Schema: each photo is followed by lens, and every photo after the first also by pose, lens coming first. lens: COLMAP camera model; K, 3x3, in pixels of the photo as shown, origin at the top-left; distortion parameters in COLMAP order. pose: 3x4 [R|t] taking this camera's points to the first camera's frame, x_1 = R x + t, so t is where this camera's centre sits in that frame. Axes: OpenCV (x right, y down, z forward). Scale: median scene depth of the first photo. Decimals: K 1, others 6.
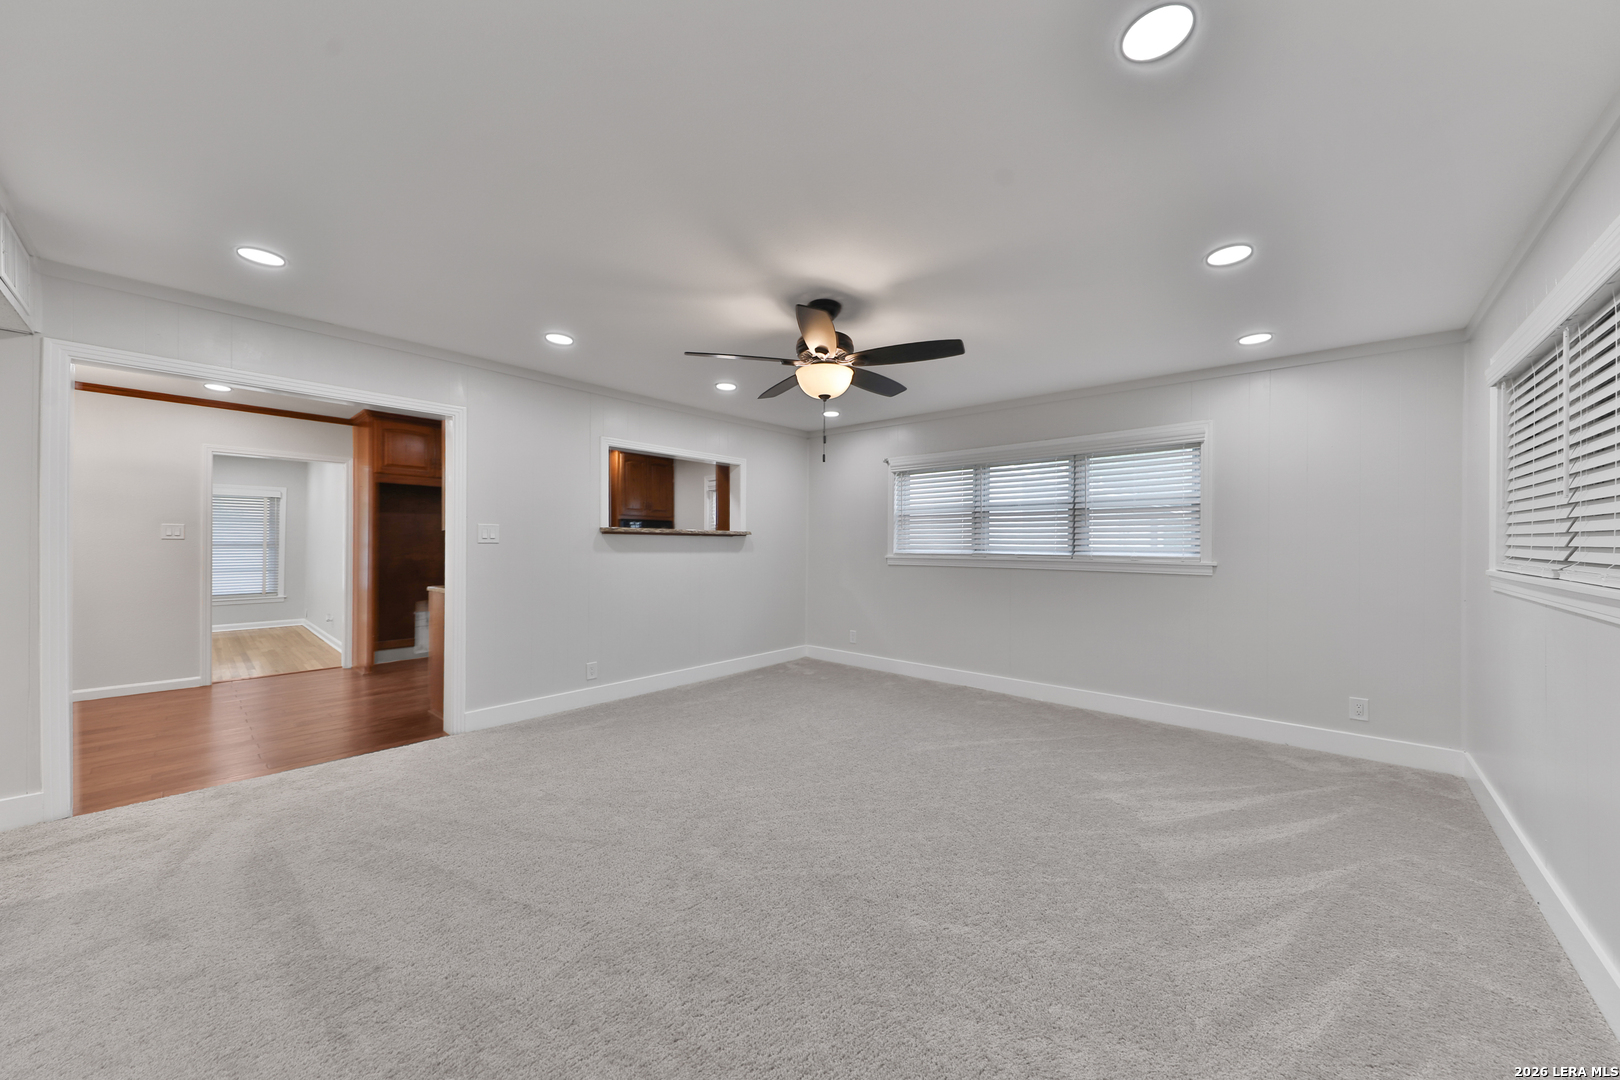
lens RADIAL K [[559.3, 0, 831.8], [0, 559.3, 530.7], [0, 0, 1]] dist [0.016929, 0.000030]
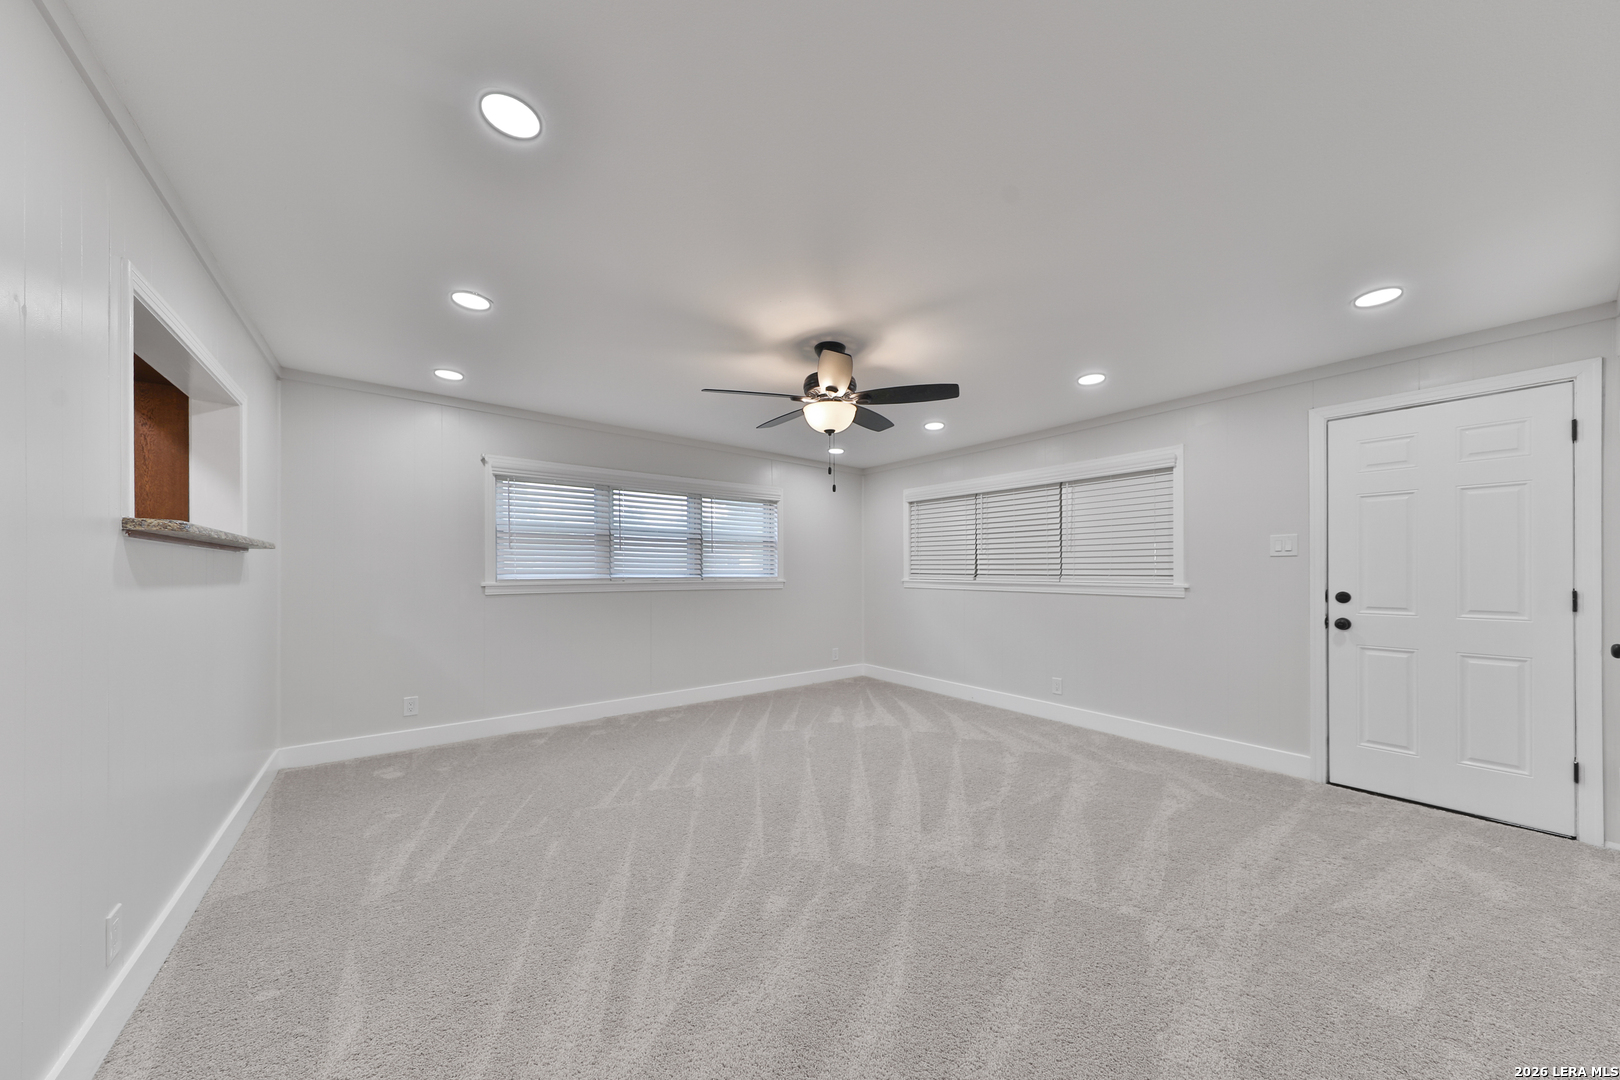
lens RADIAL K [[546.1, 0, 814.9], [0, 546.1, 556.1], [0, 0, 1]] dist [0.020218, -0.005334]
pose [[0.218226, 0.024061, 0.975602, -0.658680], [-0.023792, 0.999530, -0.019329, 0.015239], [-0.975608, -0.018993, 0.218696, 0.497496]]
